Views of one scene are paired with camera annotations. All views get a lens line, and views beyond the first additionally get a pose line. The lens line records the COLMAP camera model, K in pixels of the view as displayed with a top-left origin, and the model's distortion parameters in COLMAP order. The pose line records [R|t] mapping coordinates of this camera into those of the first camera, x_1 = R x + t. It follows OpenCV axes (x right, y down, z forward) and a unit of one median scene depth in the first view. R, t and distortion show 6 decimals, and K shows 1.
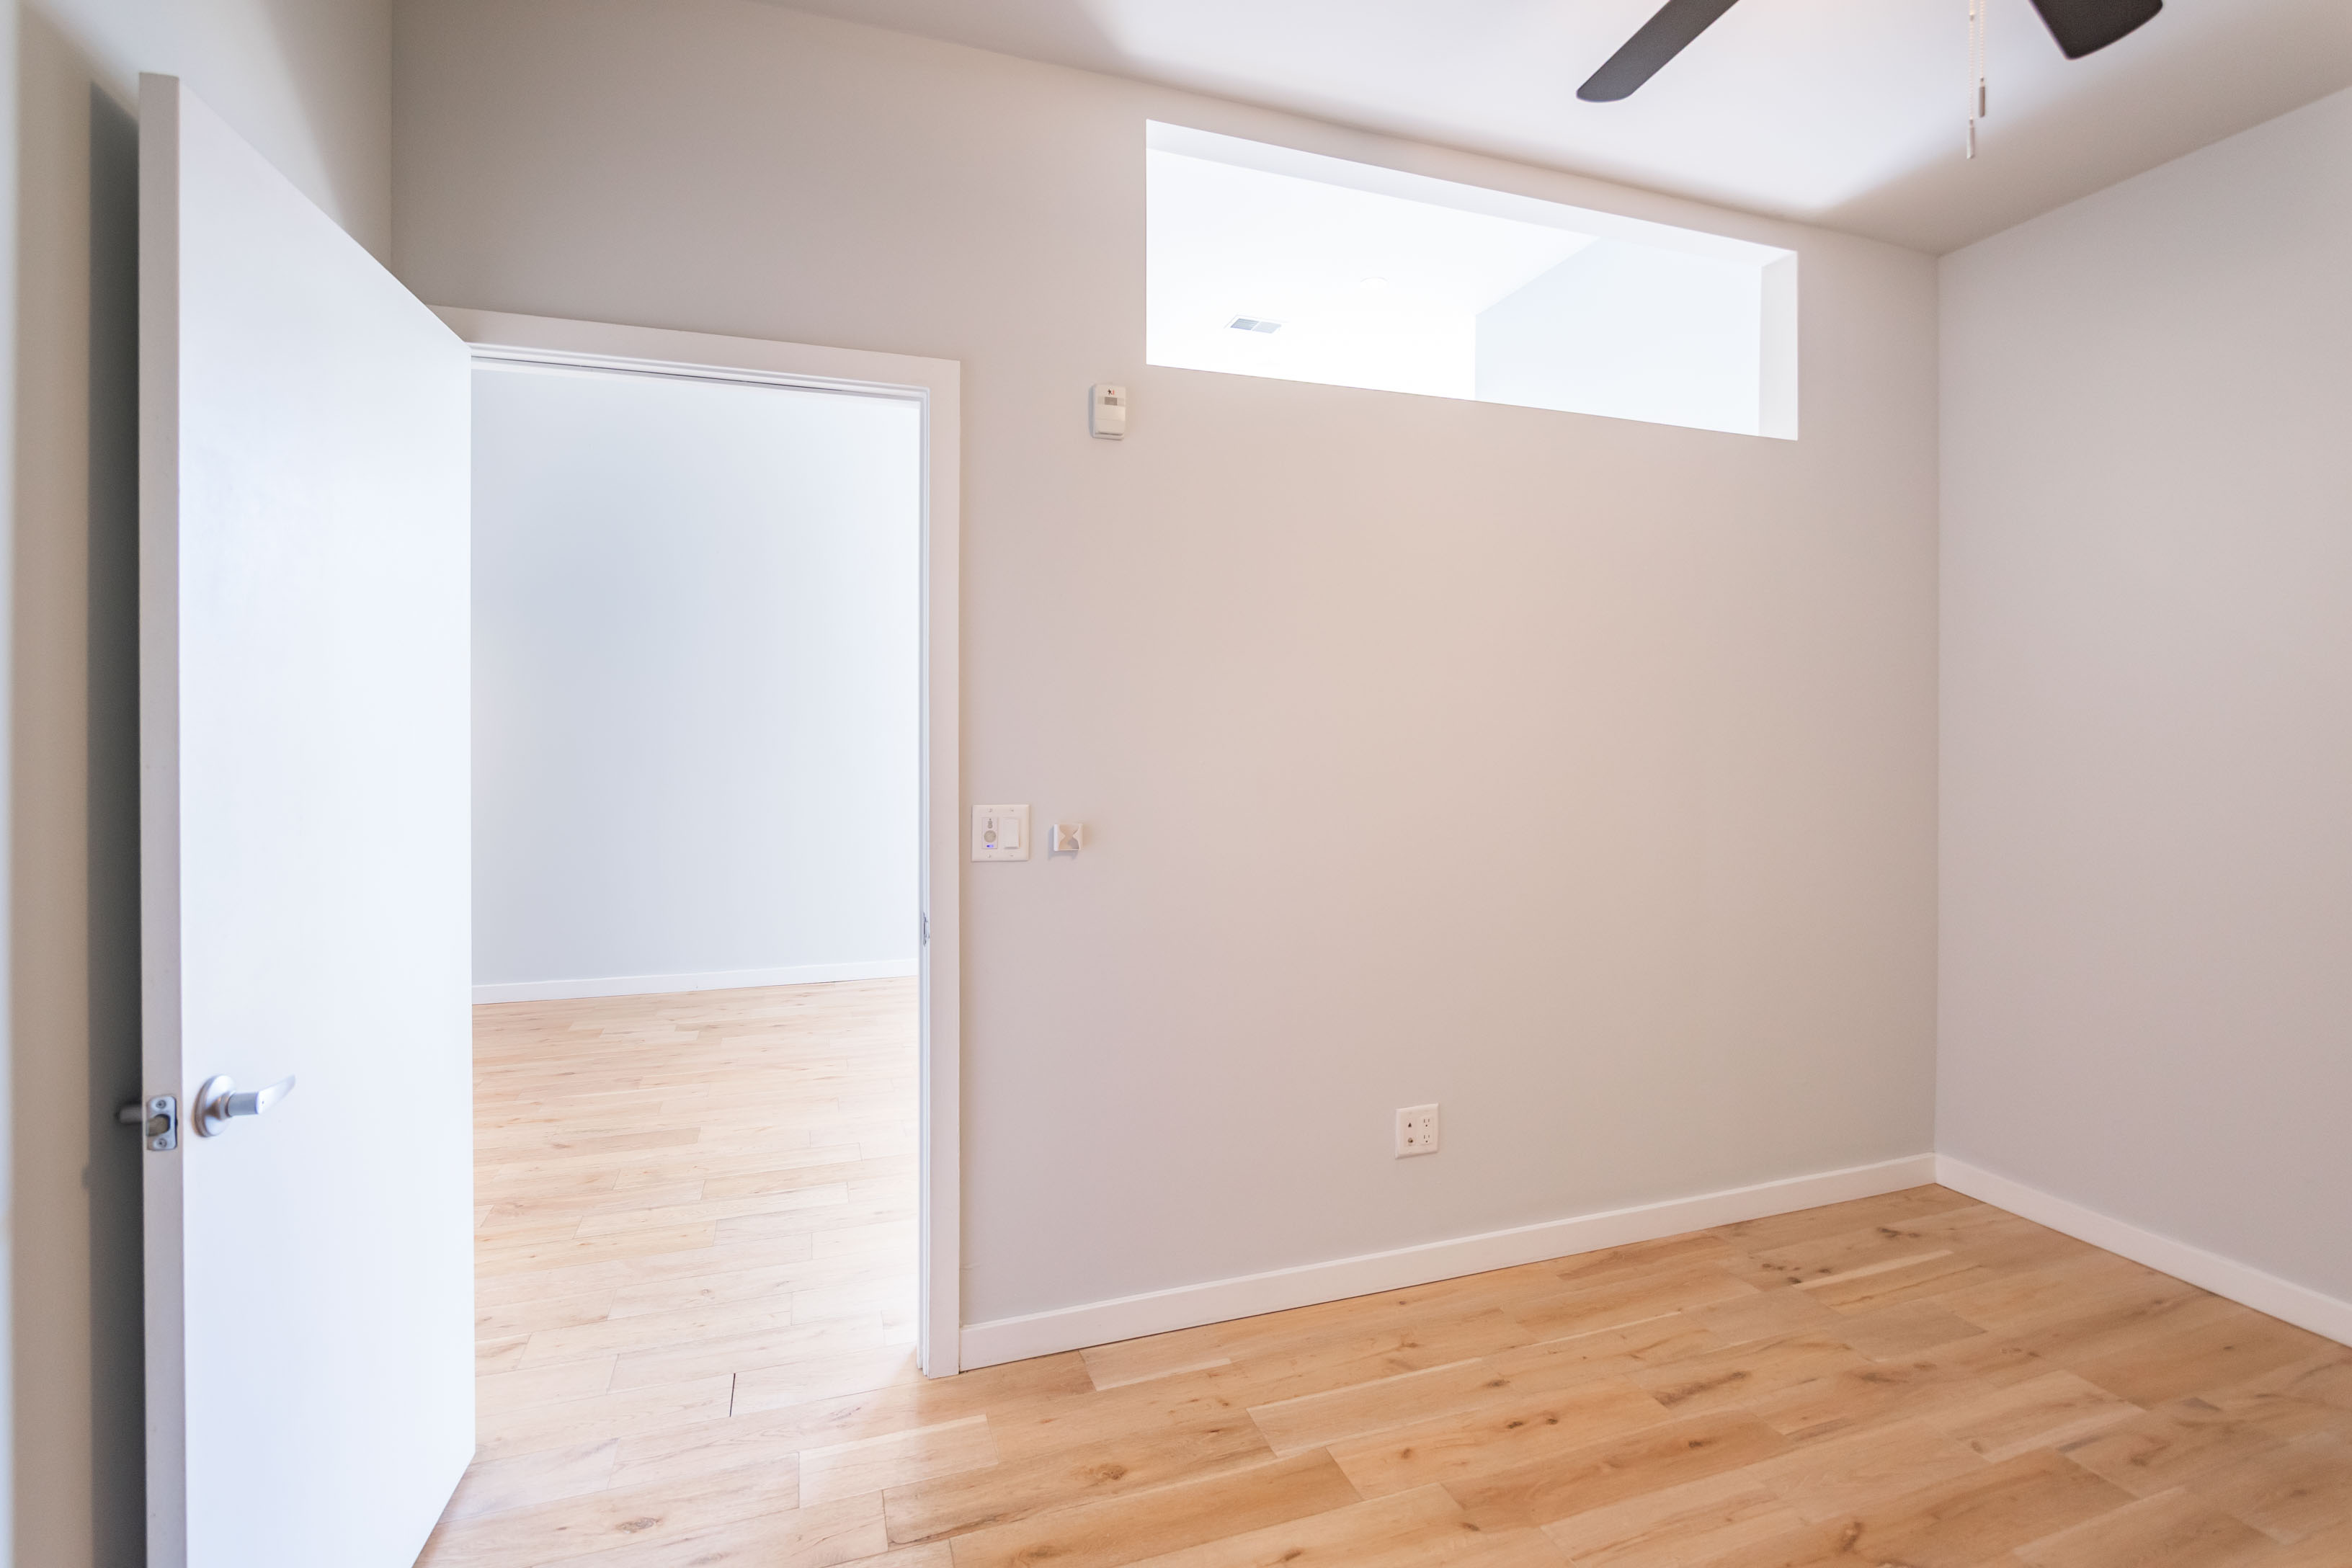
lens RADIAL K [[1059.9, 0, 1229.6], [0, 1059.9, 736.2], [0, 0, 1]] dist [-0.009734, 0.000155]
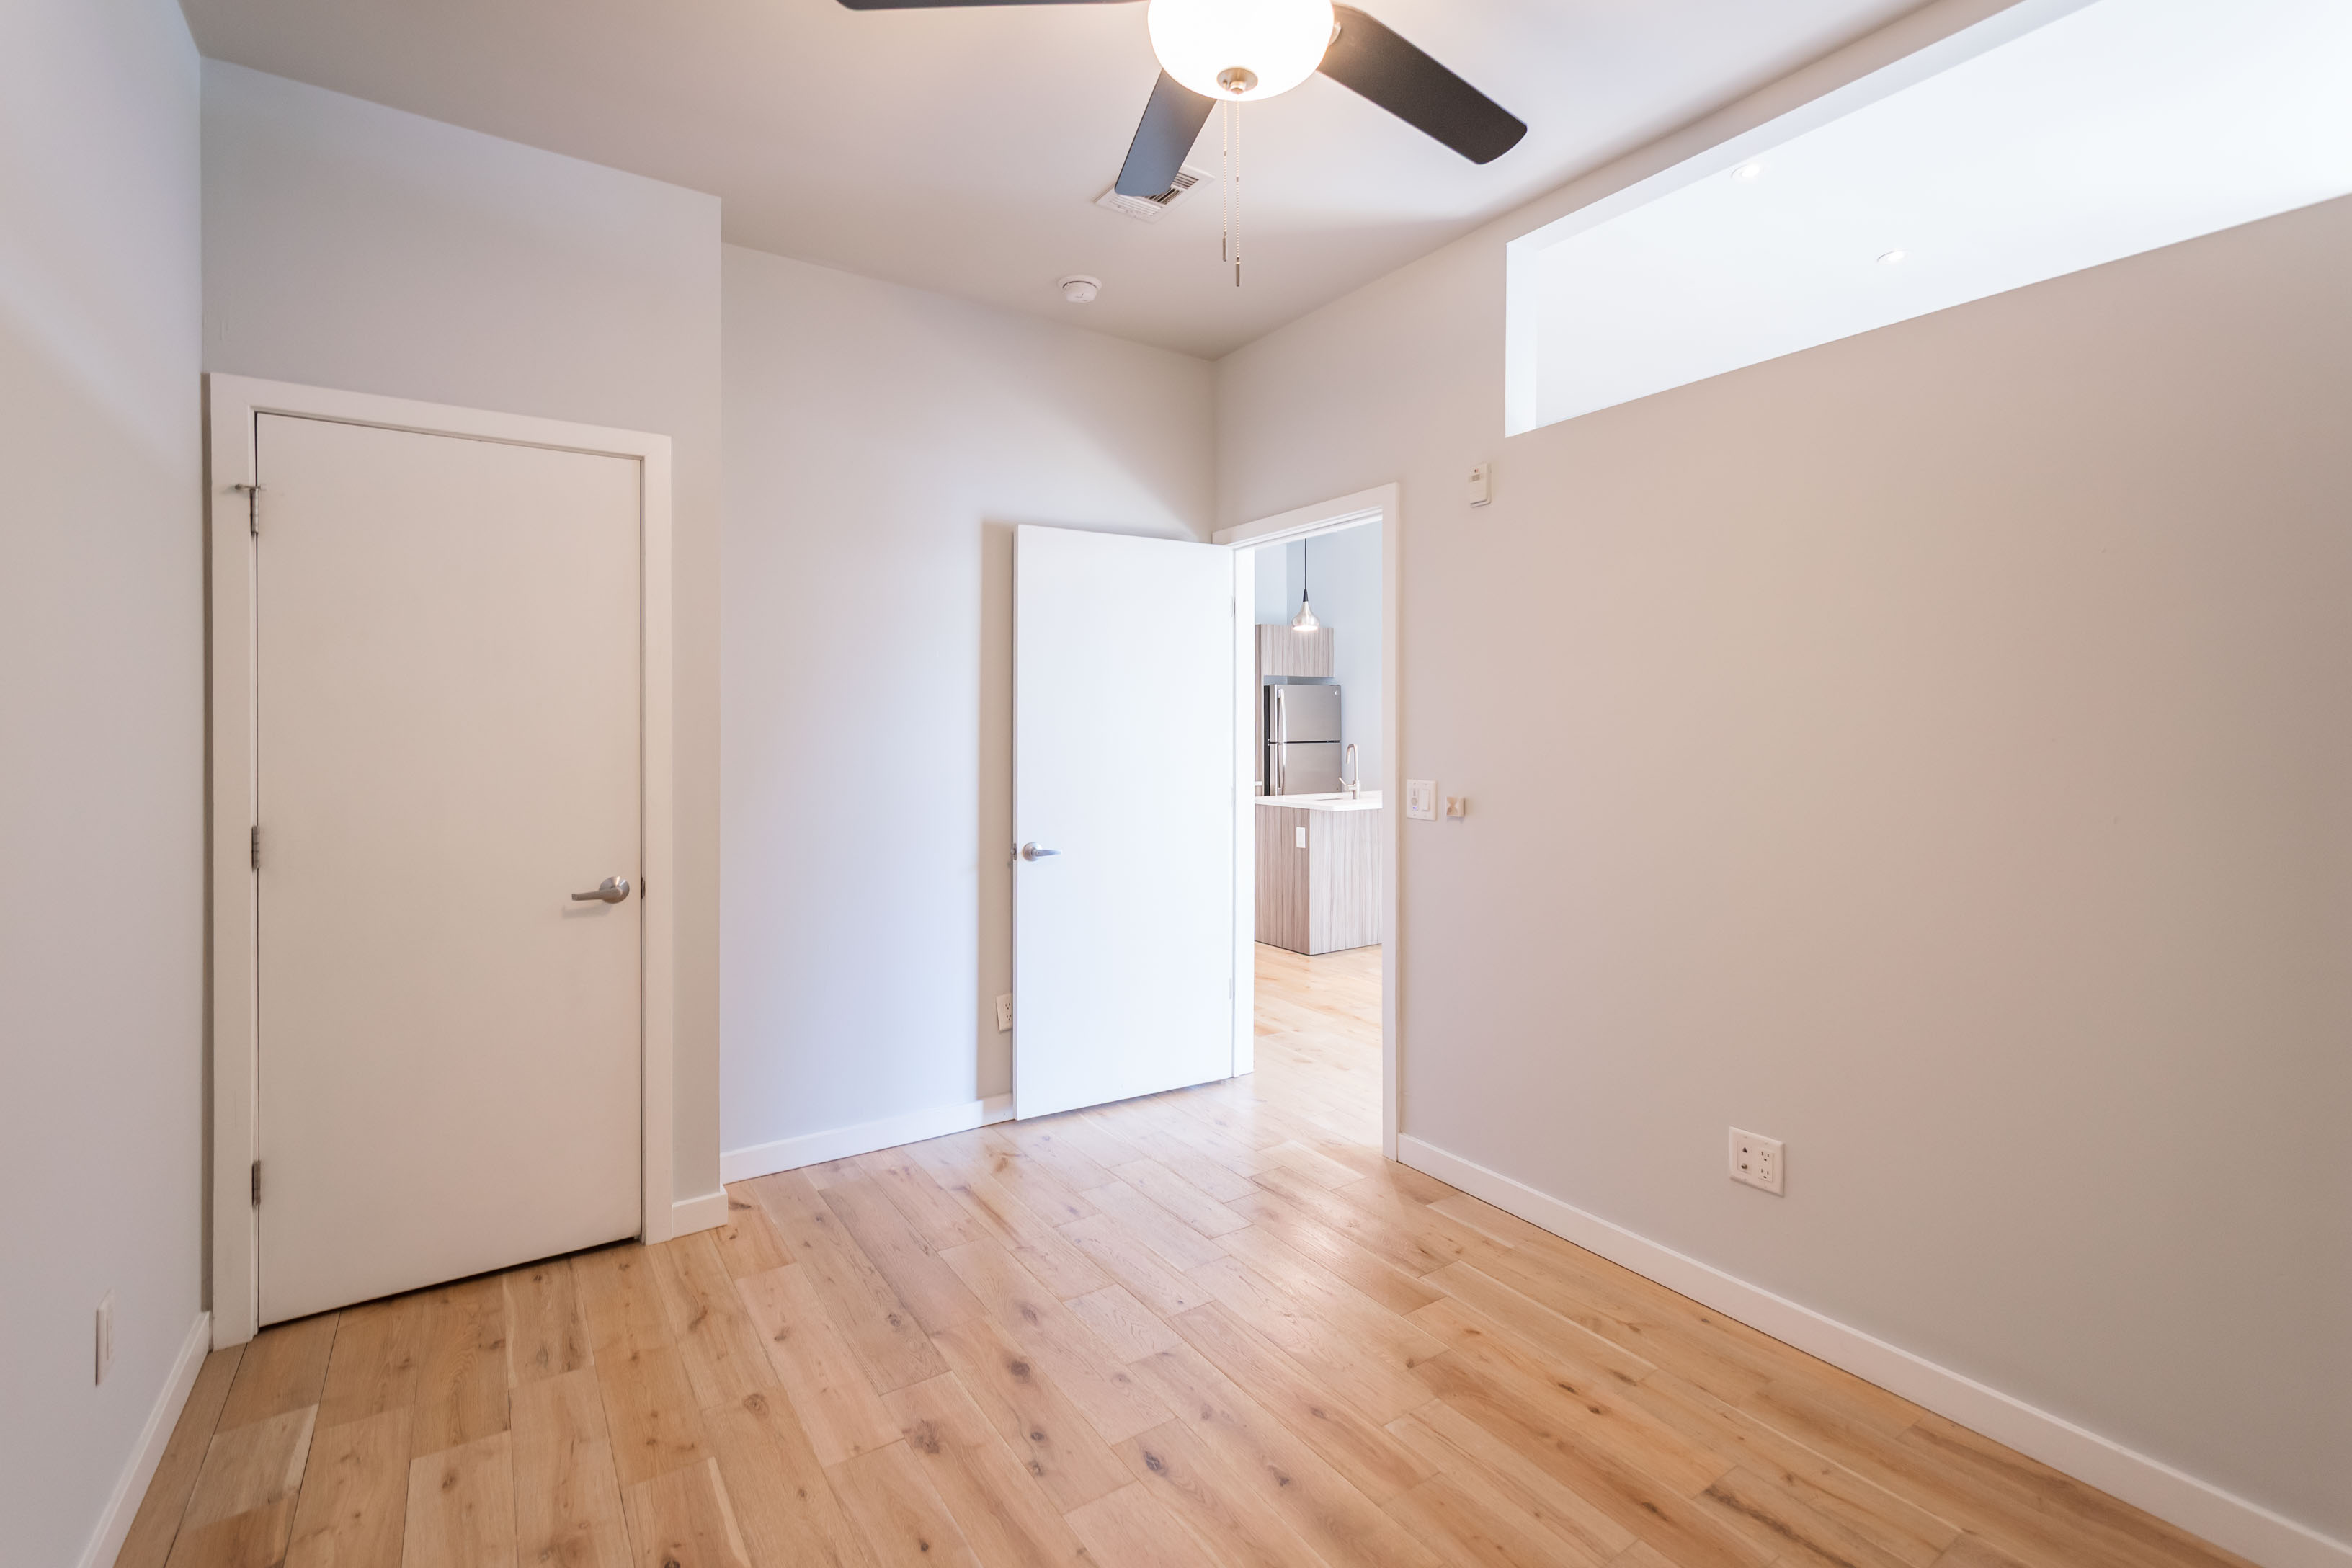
lens RADIAL K [[1059.9, 0, 1229.6], [0, 1059.9, 736.2], [0, 0, 1]] dist [-0.009734, 0.000155]
pose [[0.271568, -0.001774, -0.962418, 1.098250], [-0.007023, 0.999968, -0.003825, 0.011950], [0.962394, 0.007798, 0.271547, 0.359537]]
